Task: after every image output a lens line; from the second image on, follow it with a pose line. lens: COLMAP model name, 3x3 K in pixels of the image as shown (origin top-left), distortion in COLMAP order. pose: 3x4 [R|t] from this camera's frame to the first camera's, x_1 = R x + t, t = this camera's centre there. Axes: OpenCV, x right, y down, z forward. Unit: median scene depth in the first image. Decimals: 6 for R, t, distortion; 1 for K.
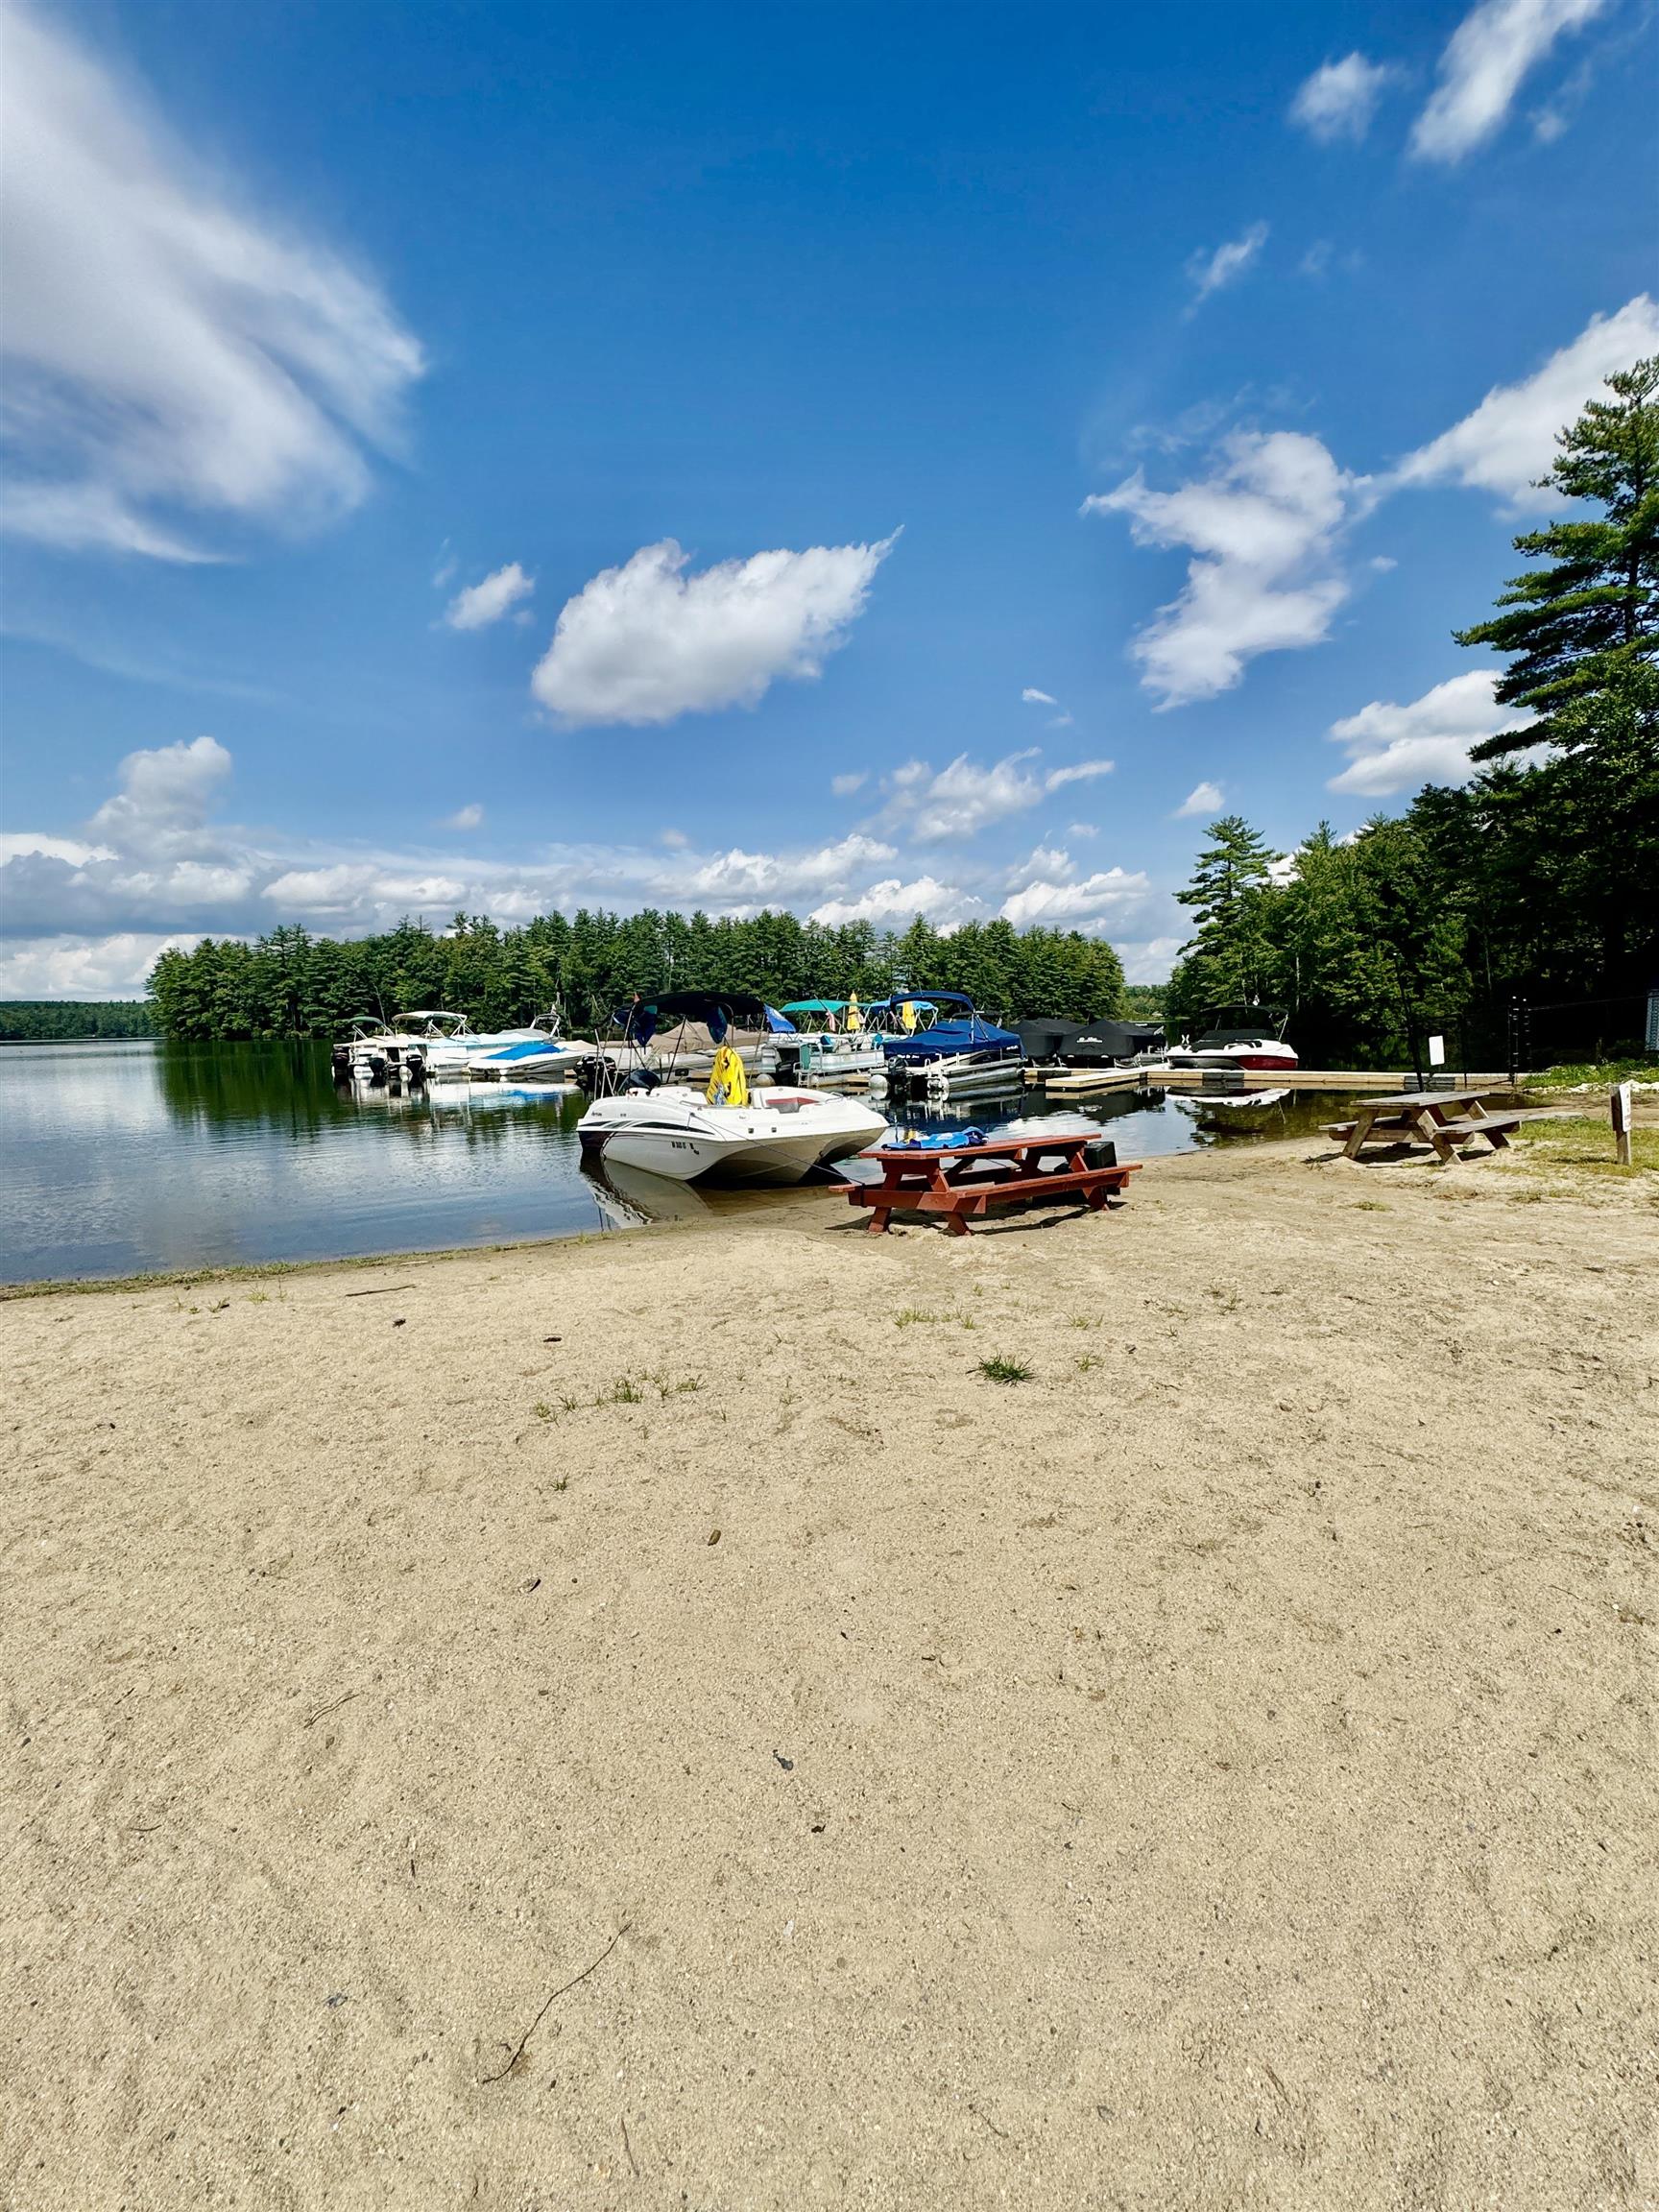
lens RADIAL K [[977.6, 0, 829.5], [0, 977.6, 1106.0], [0, 0, 1]] dist [-0.000640, -0.000050]
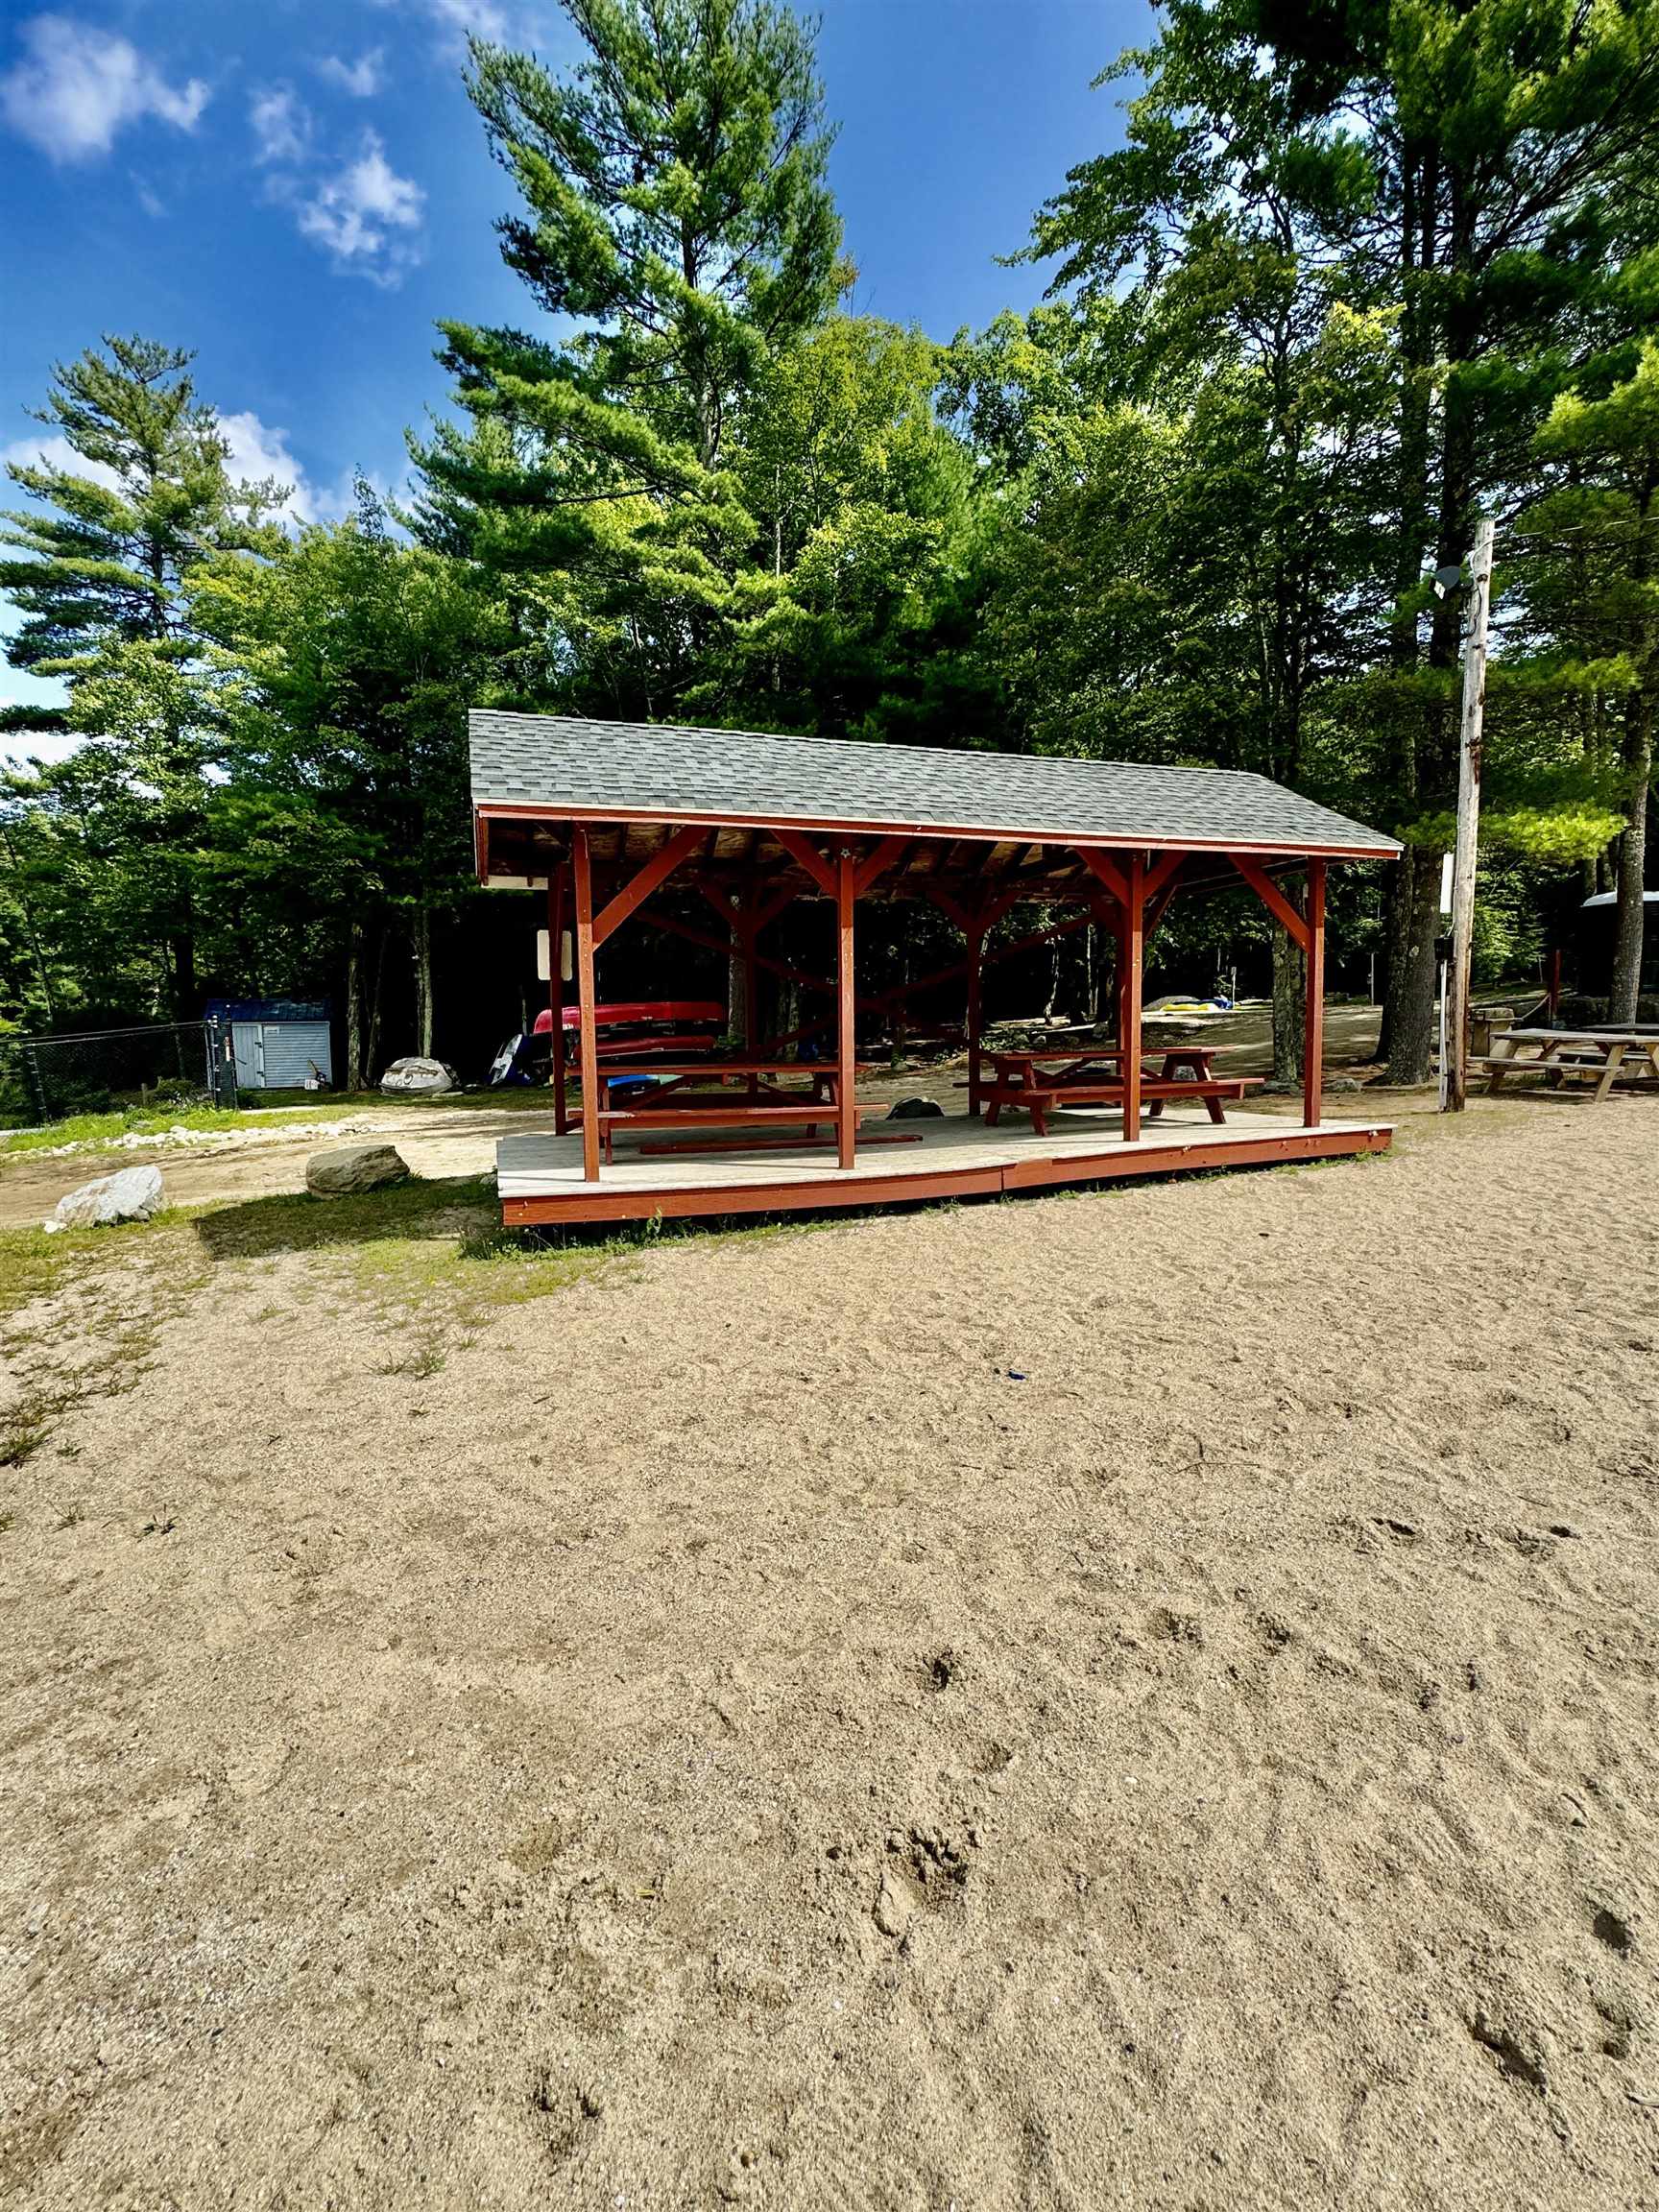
lens RADIAL K [[977.6, 0, 829.5], [0, 977.6, 1106.0], [0, 0, 1]] dist [-0.000640, -0.000050]
pose [[0.396239, -0.069021, 0.915549, 0.122993], [0.104008, 0.994126, 0.029932, -0.004835], [-0.912237, 0.083364, 0.401091, 0.062522]]
